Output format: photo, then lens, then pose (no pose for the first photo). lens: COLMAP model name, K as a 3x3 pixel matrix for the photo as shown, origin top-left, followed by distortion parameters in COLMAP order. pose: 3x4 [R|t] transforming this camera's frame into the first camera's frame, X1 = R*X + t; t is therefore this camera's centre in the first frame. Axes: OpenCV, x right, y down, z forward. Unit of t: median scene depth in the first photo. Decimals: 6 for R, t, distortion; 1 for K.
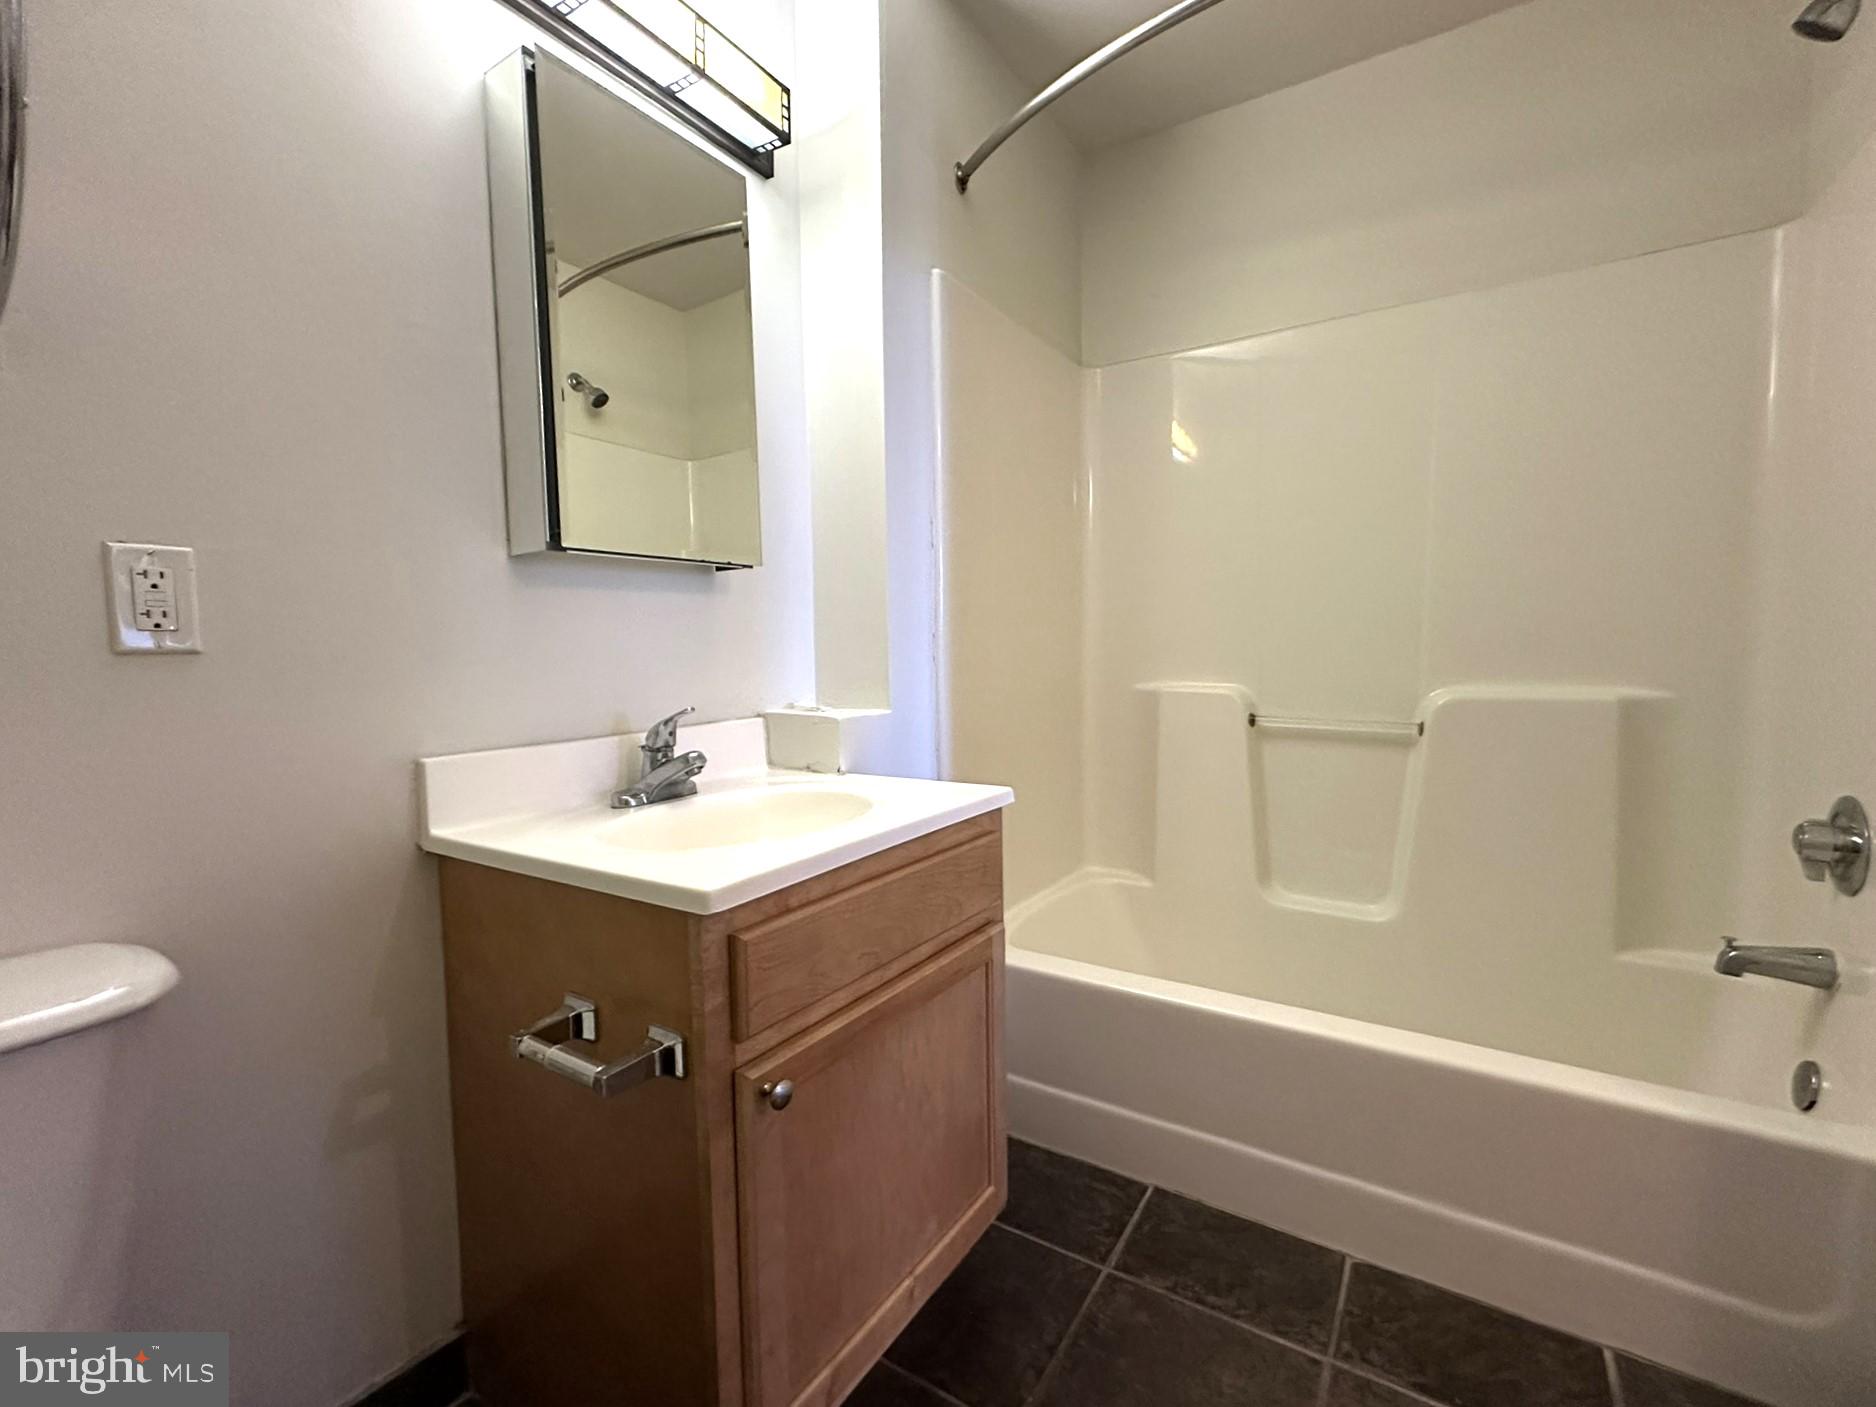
lens RADIAL K [[825.9, 0, 932.8], [0, 825.9, 703.8], [0, 0, 1]] dist [-0.001564, -0.000361]
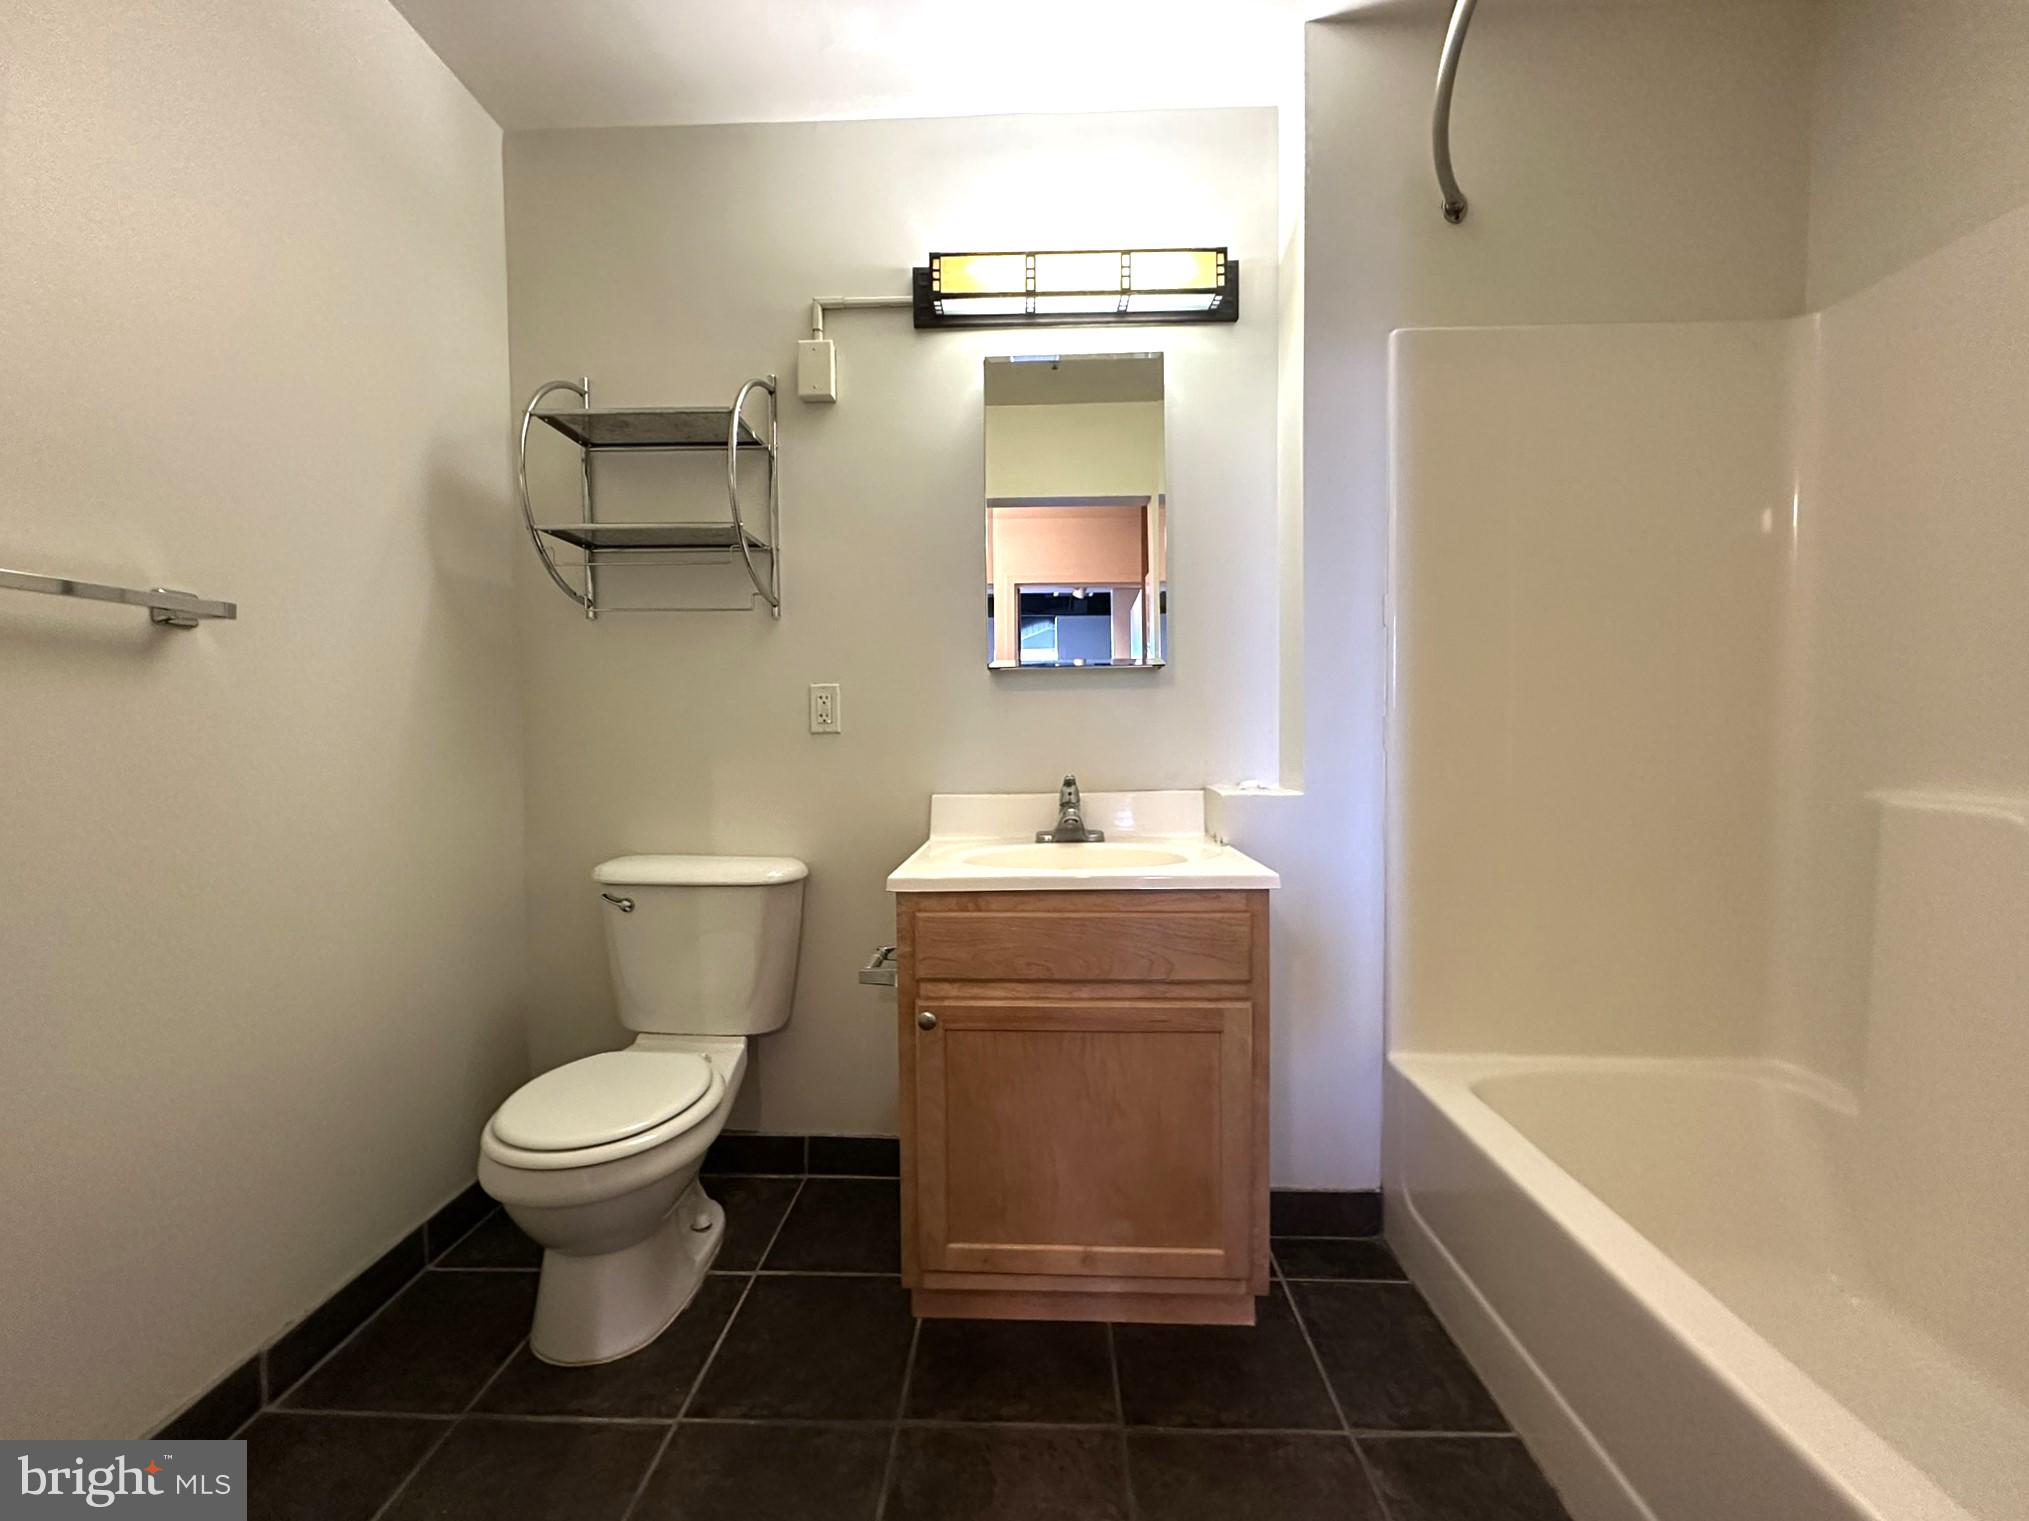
lens RADIAL K [[819.5, 0, 1008.7], [0, 819.5, 768.2], [0, 0, 1]] dist [-0.004913, 0.001770]
pose [[0.505860, 0.043971, -0.861494, 0.770114], [-0.059741, 0.998088, 0.015864, -0.021104], [0.860544, 0.043441, 0.507520, 0.212569]]
